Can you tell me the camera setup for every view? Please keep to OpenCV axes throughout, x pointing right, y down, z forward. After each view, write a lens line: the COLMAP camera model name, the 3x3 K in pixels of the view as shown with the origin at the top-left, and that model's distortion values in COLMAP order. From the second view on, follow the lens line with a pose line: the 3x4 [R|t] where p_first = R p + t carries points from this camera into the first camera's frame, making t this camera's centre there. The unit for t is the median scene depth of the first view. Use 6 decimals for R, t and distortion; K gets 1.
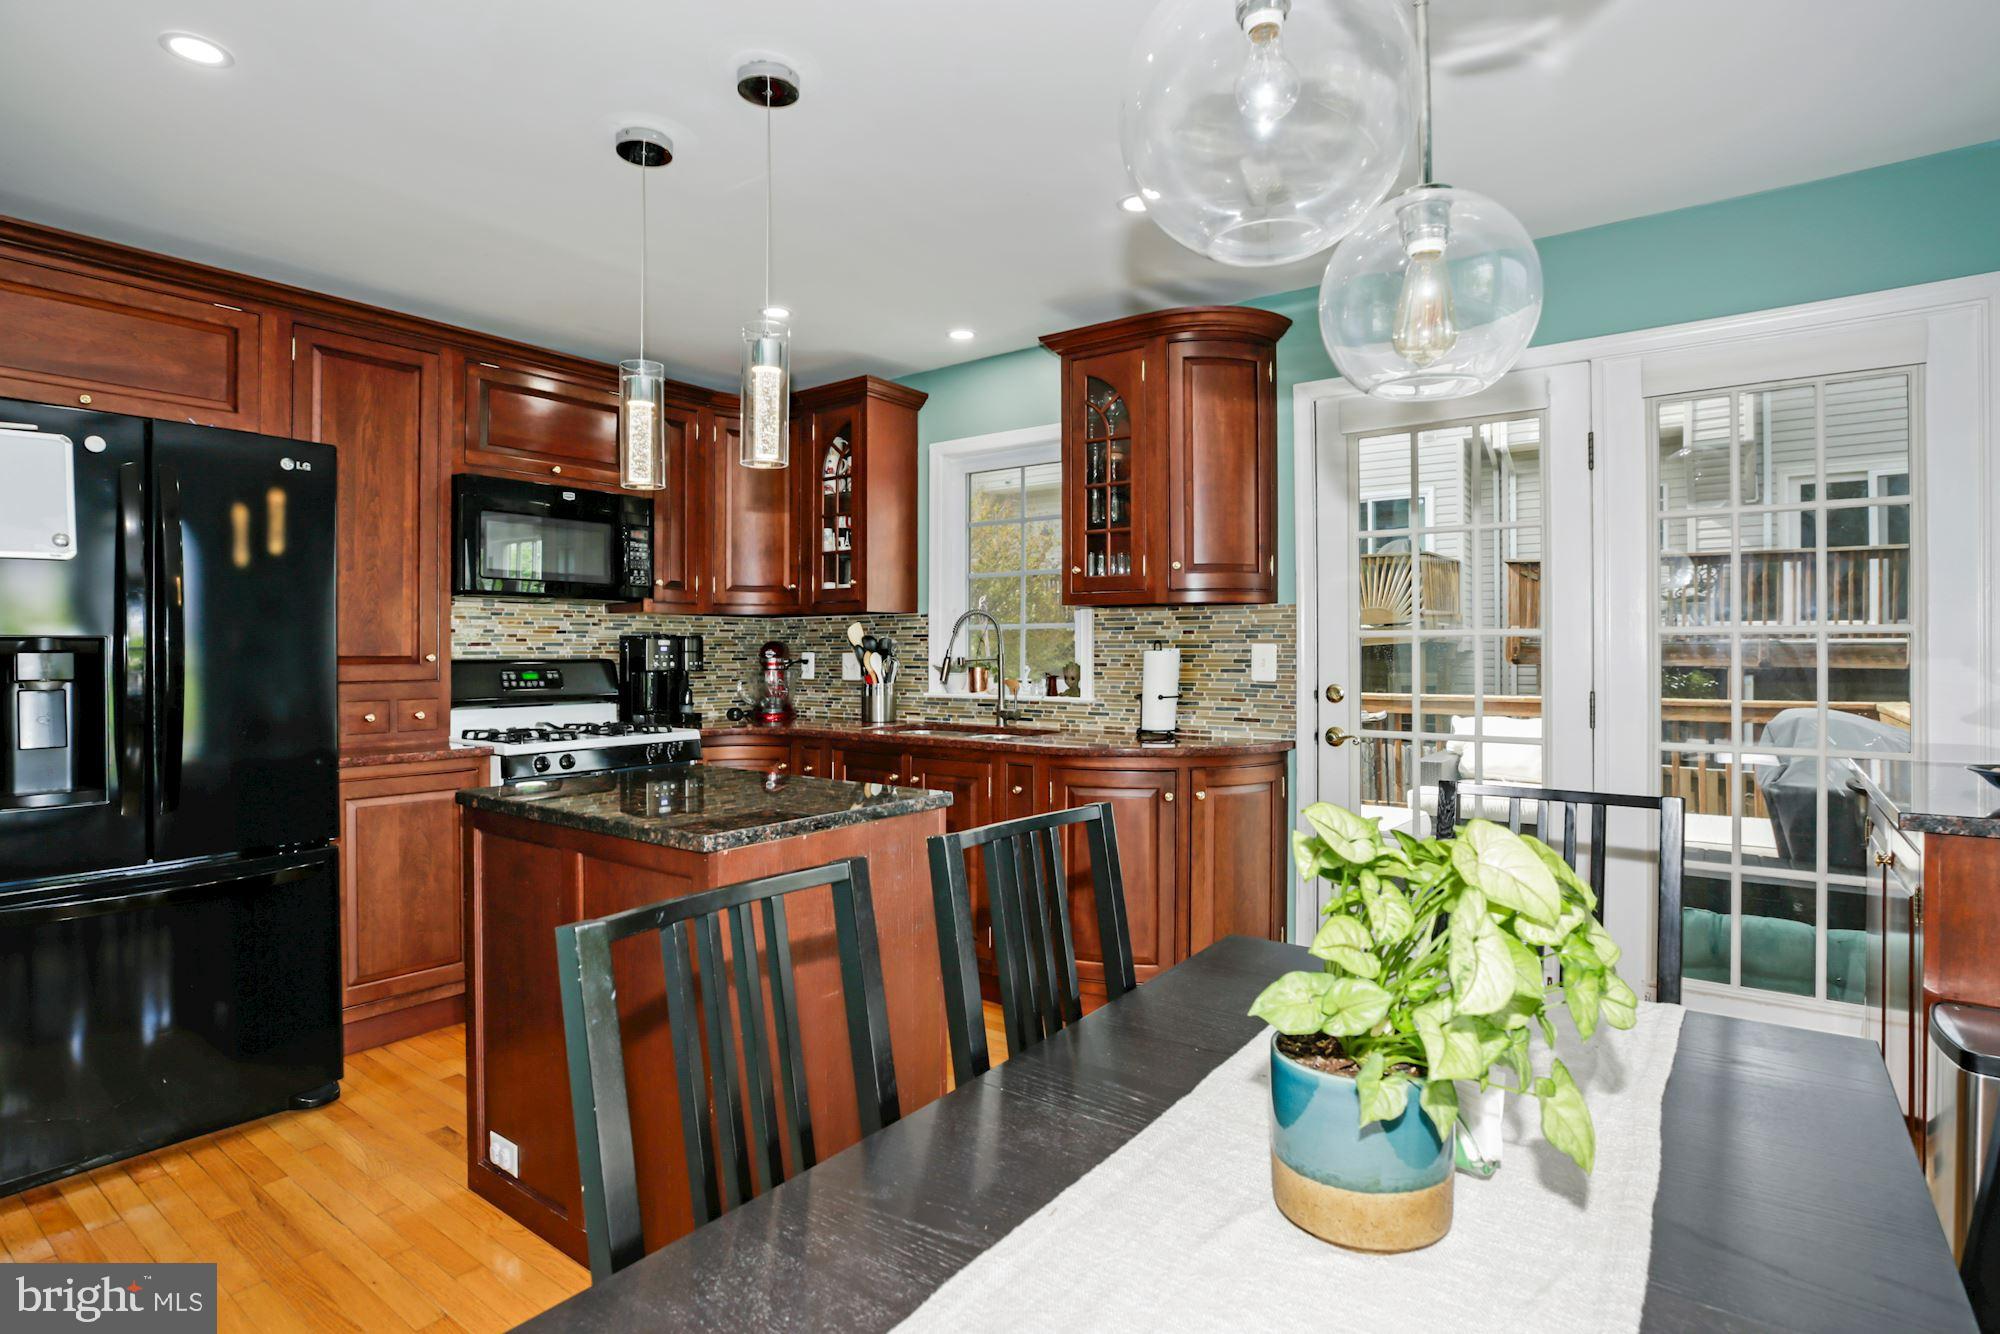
lens RADIAL K [[1013.7, 0, 1009.6], [0, 1013.7, 647.9], [0, 0, 1]] dist [-0.038425, 0.011474]
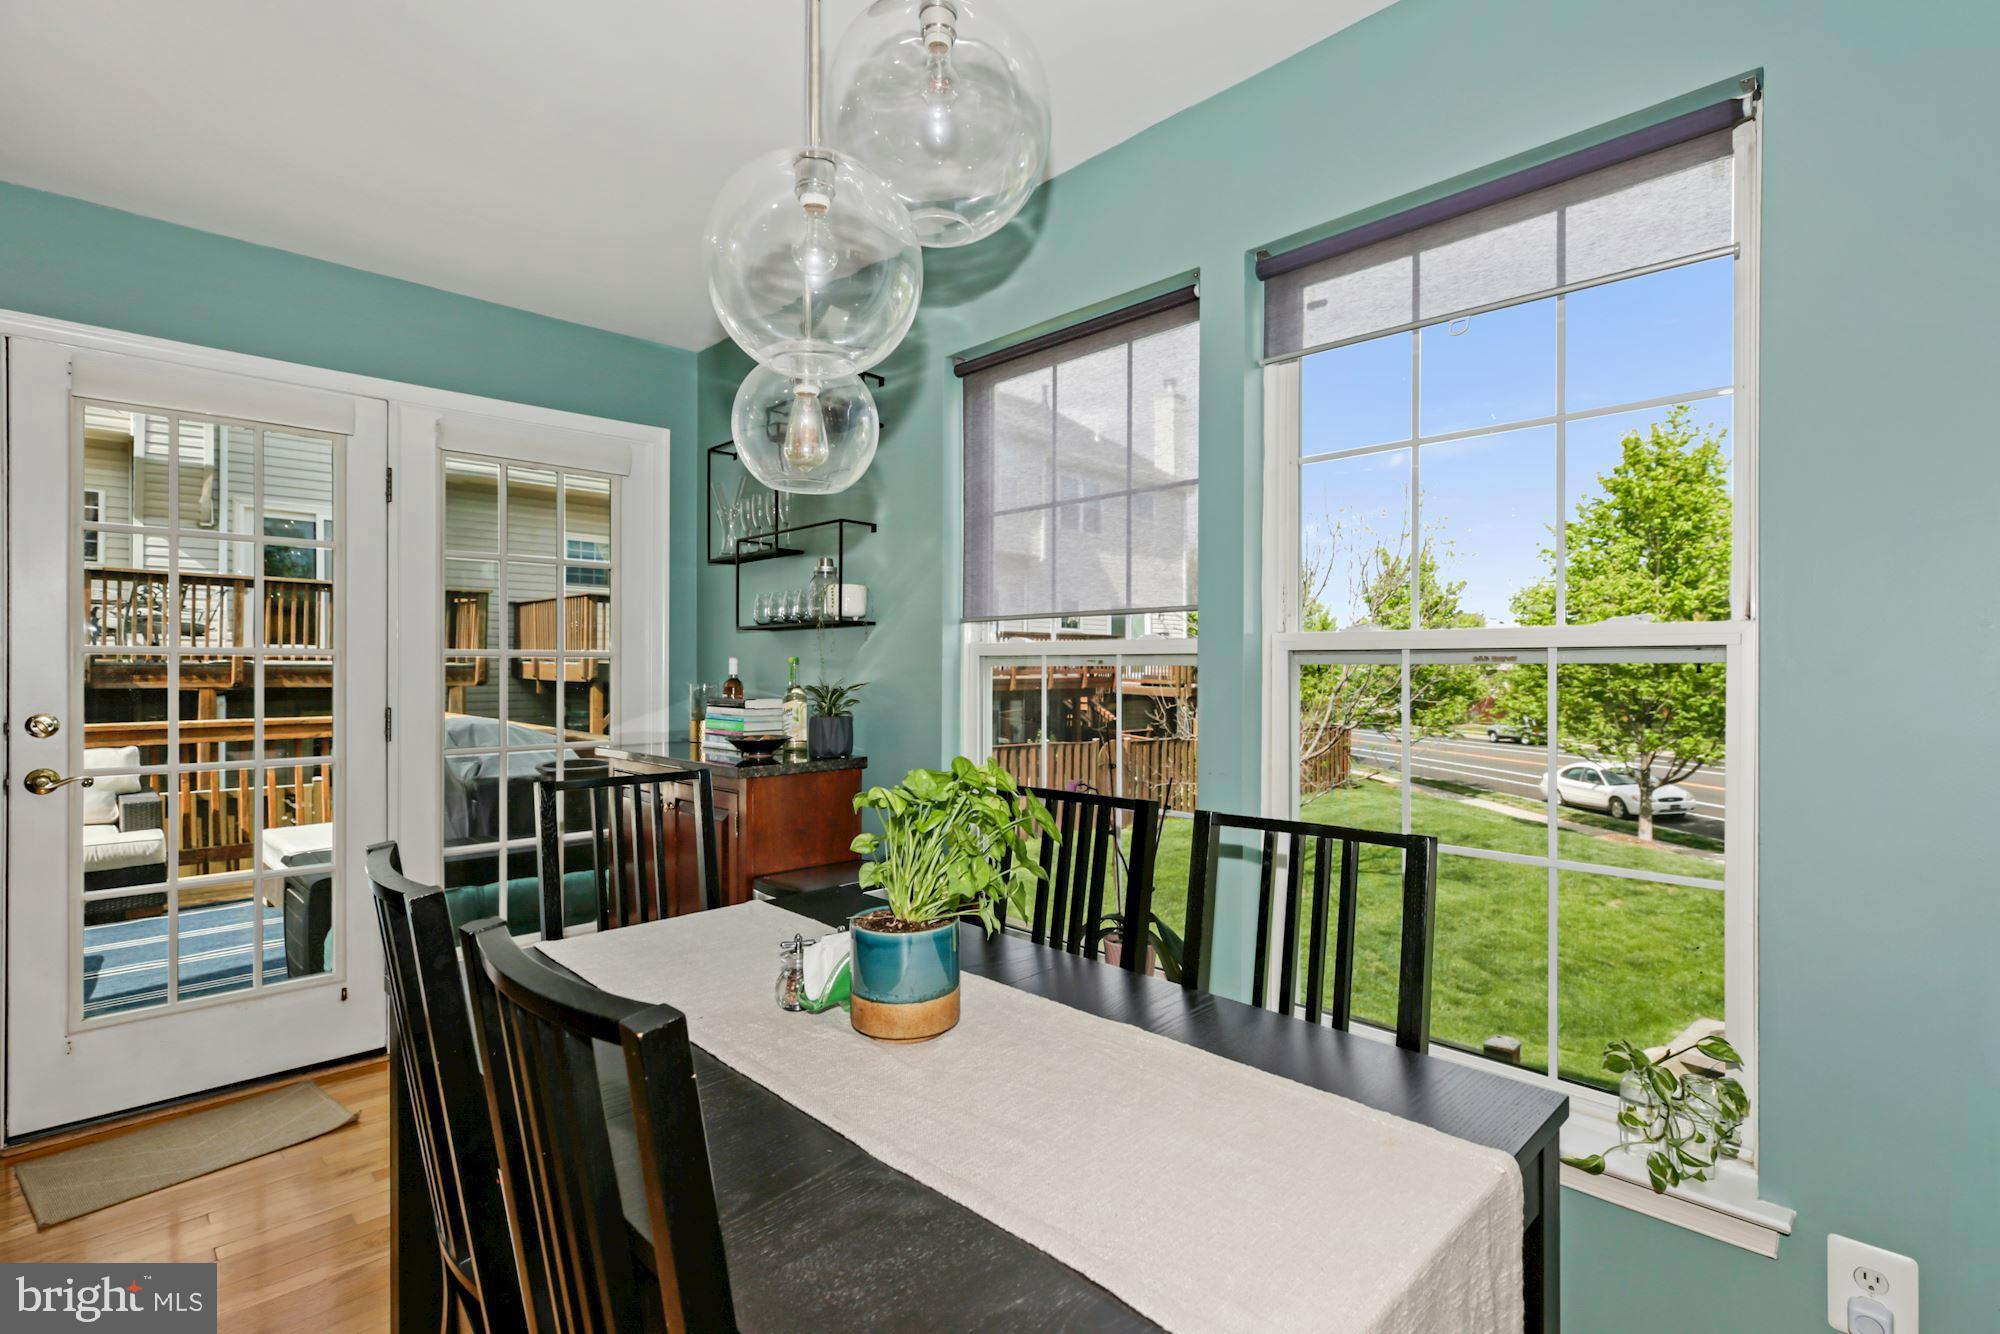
lens RADIAL K [[949.2, 0, 1002.4], [0, 949.2, 660.9], [0, 0, 1]] dist [0.001835, -0.001088]
pose [[0.162975, 0.009886, 0.986581, -0.268195], [-0.000237, 0.999950, -0.009981, 0.002538], [-0.986630, 0.001393, 0.162969, 0.148951]]
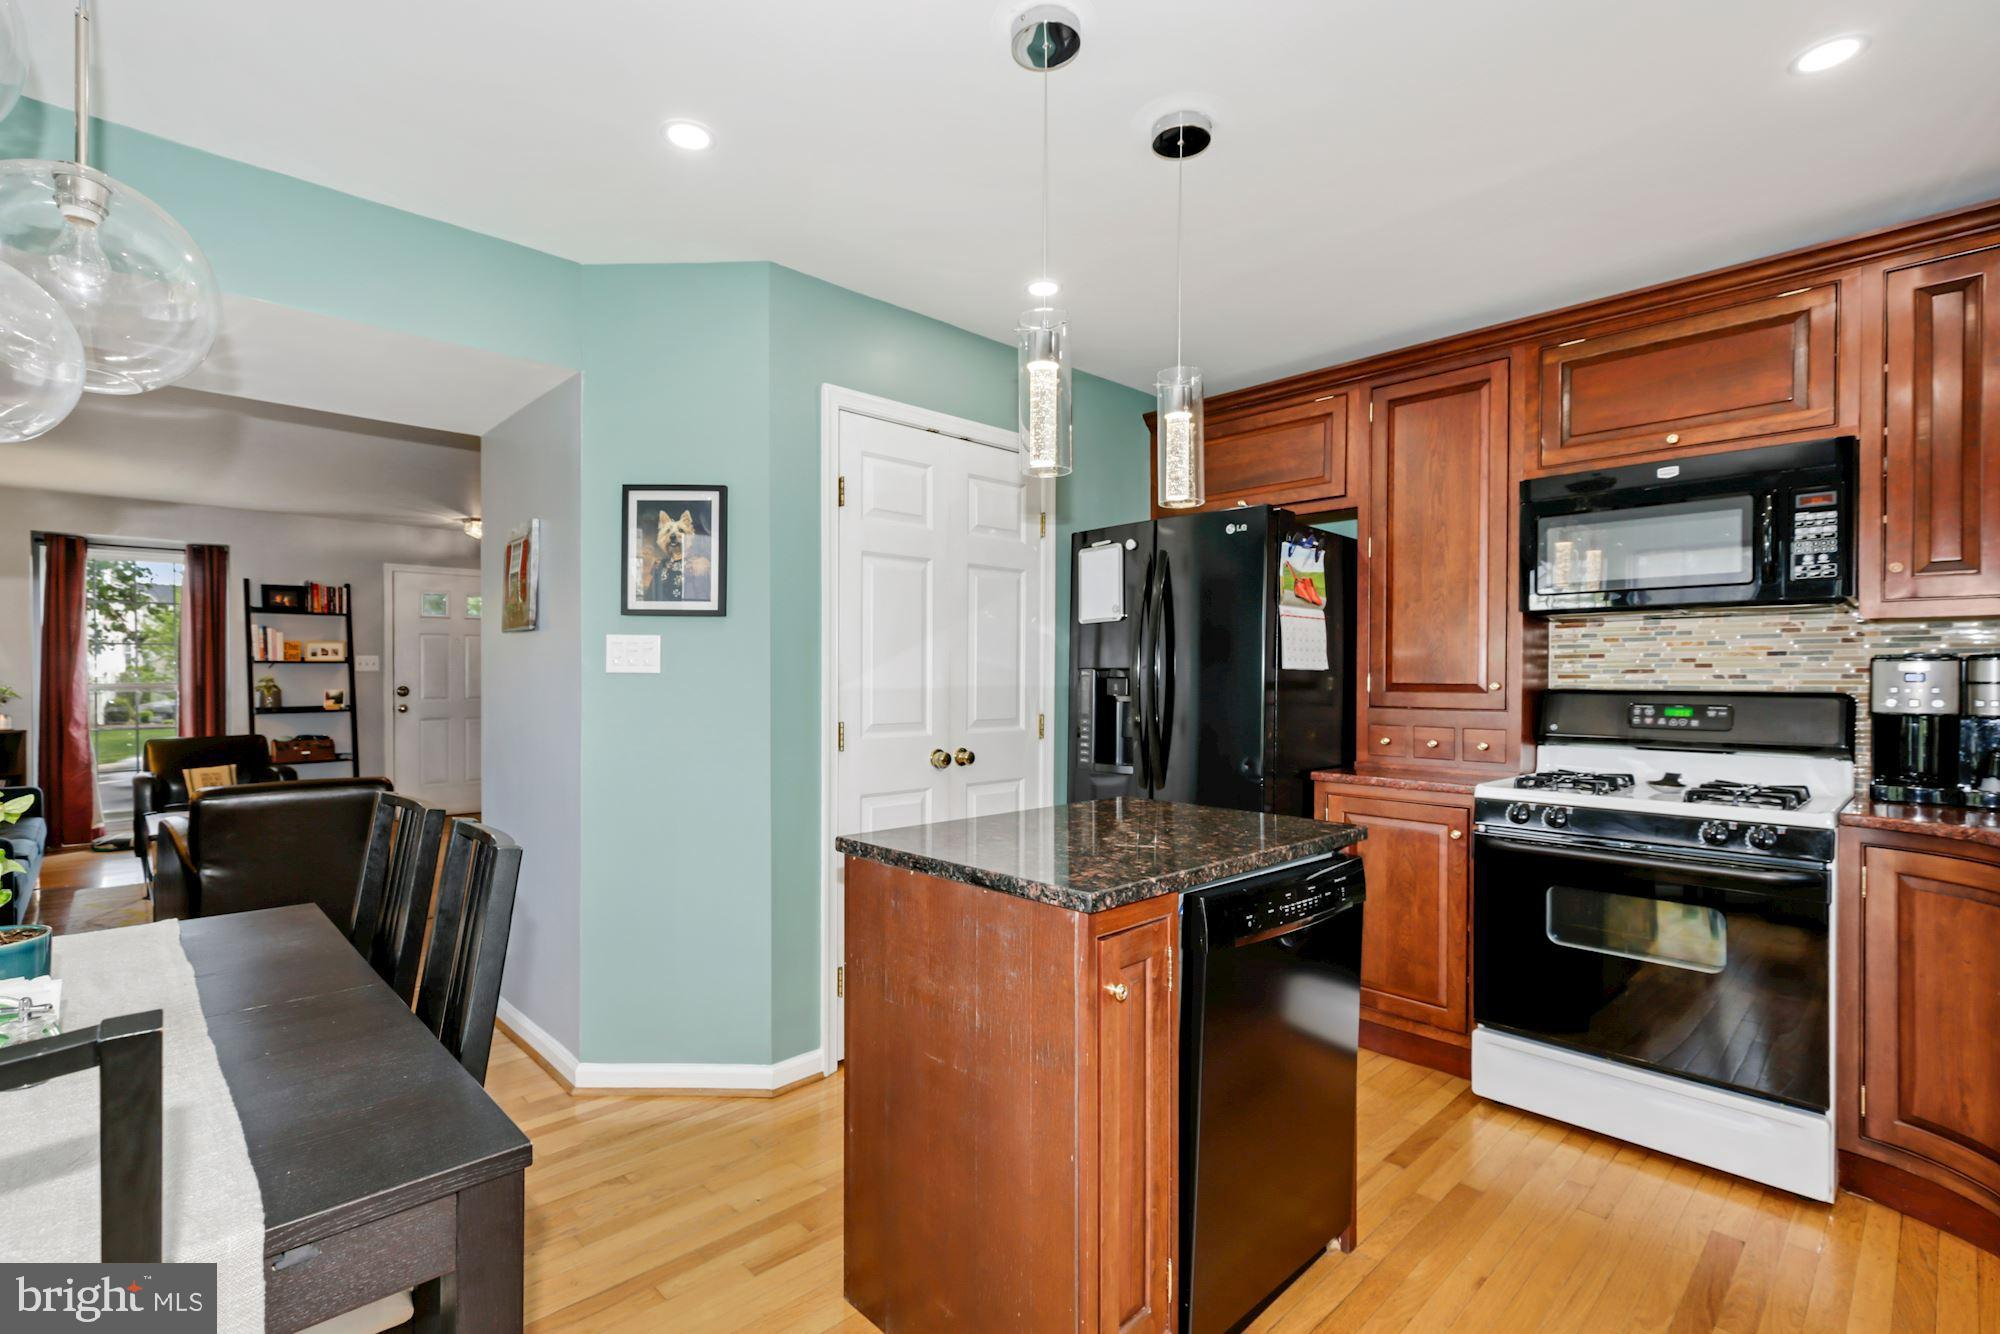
lens RADIAL K [[914.8, 0, 984.3], [0, 914.8, 683.4], [0, 0, 1]] dist [0.006623, 0.000436]
pose [[-0.180184, 0.010491, -0.983577, 0.352322], [-0.001433, 0.999939, 0.010928, -0.001546], [0.983632, 0.003379, -0.180158, 0.677162]]
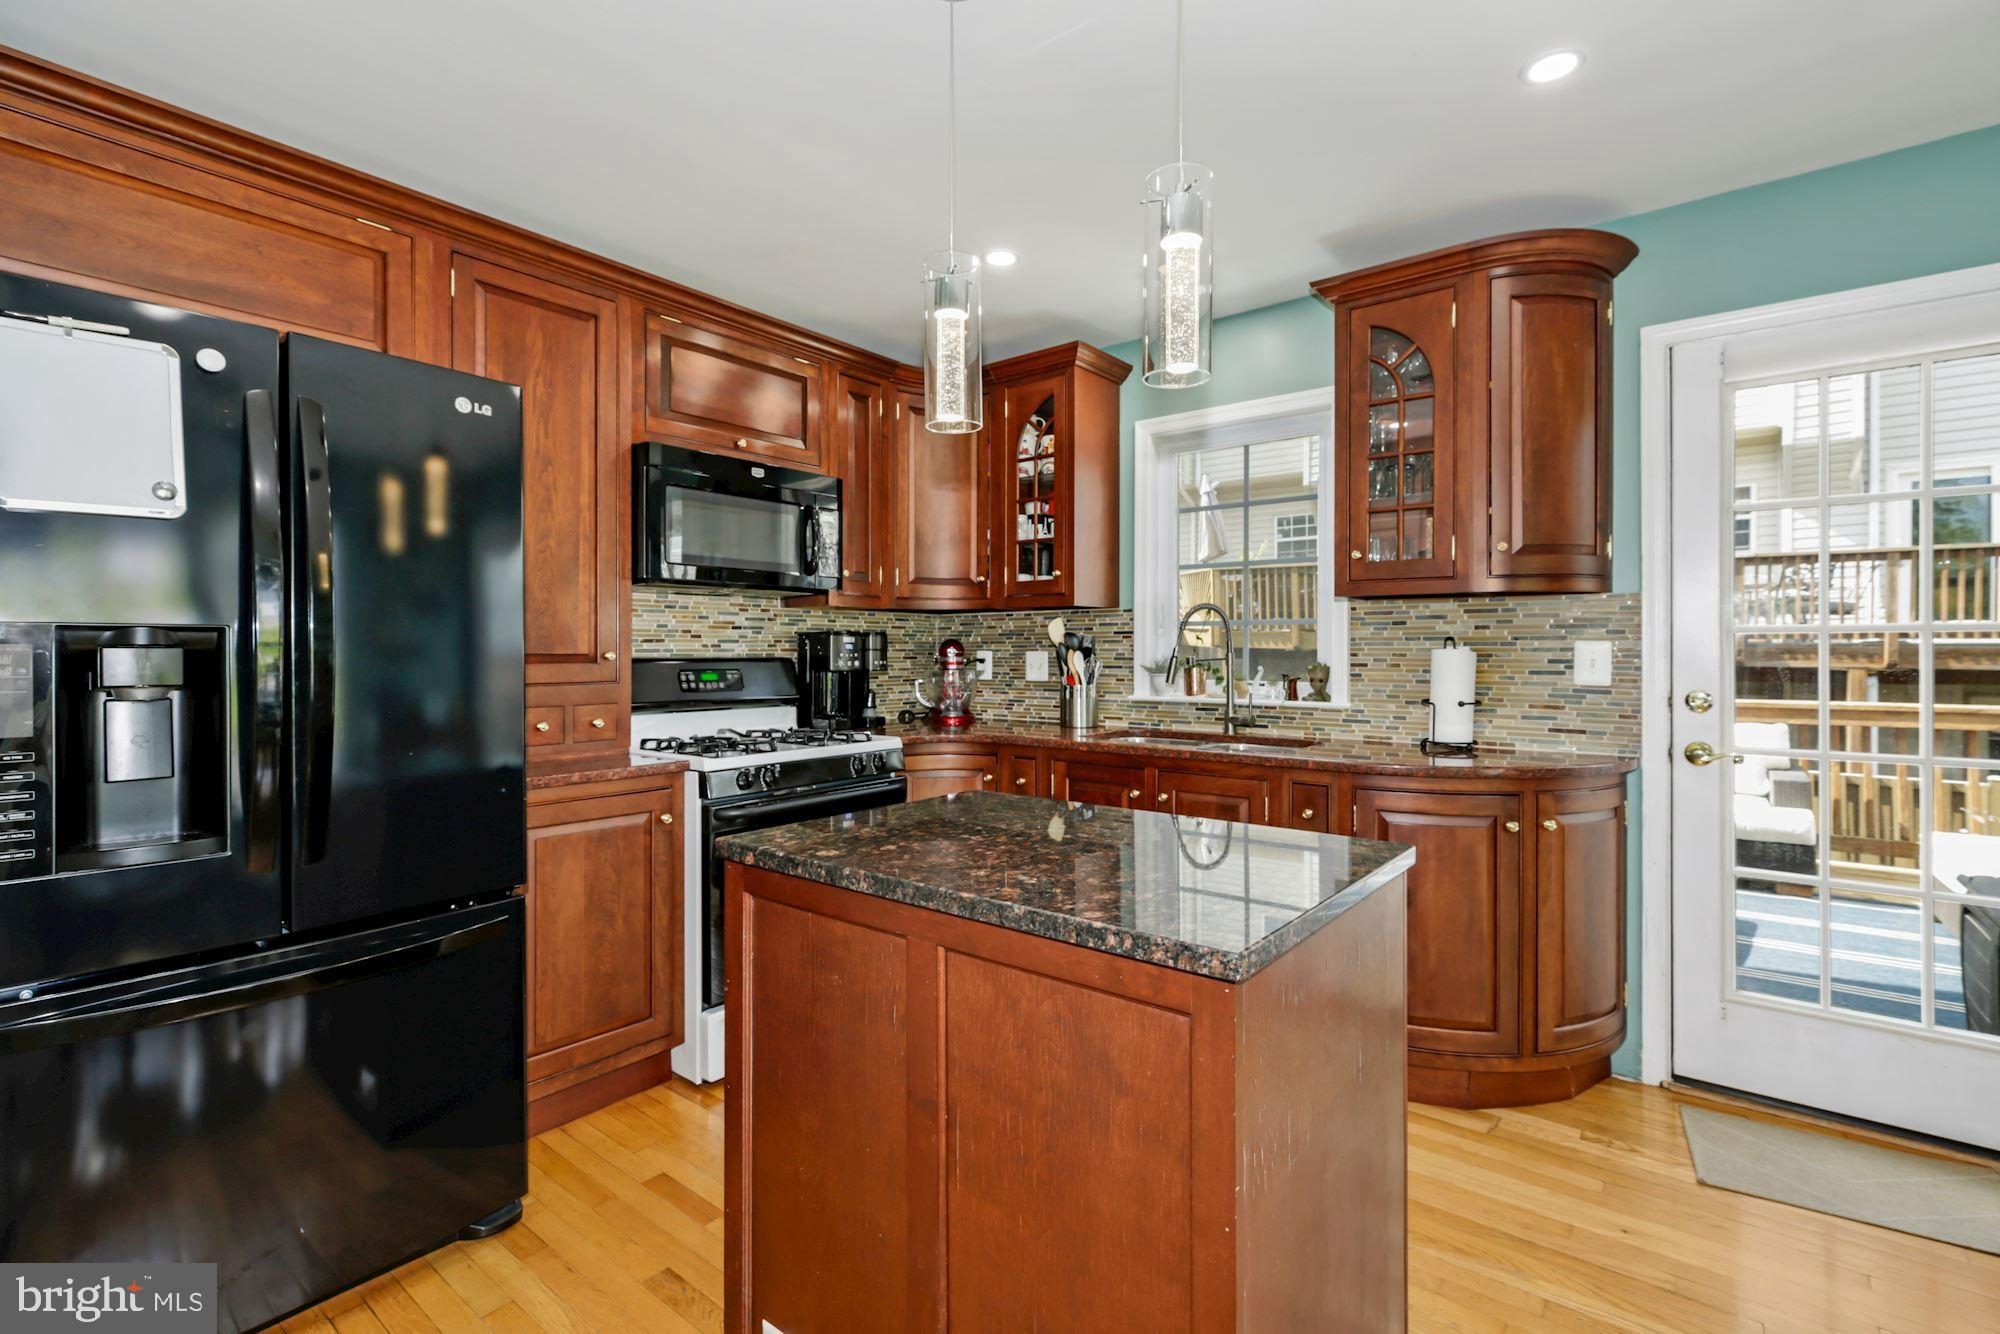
lens RADIAL K [[914.8, 0, 1011.3], [0, 914.8, 650.5], [0, 0, 1]] dist [0.006623, 0.000436]
pose [[0.999468, 0.001410, -0.032570, -0.206787], [-0.001349, 0.999997, 0.001896, 0.003095], [0.032573, -0.001851, 0.999468, 0.224777]]
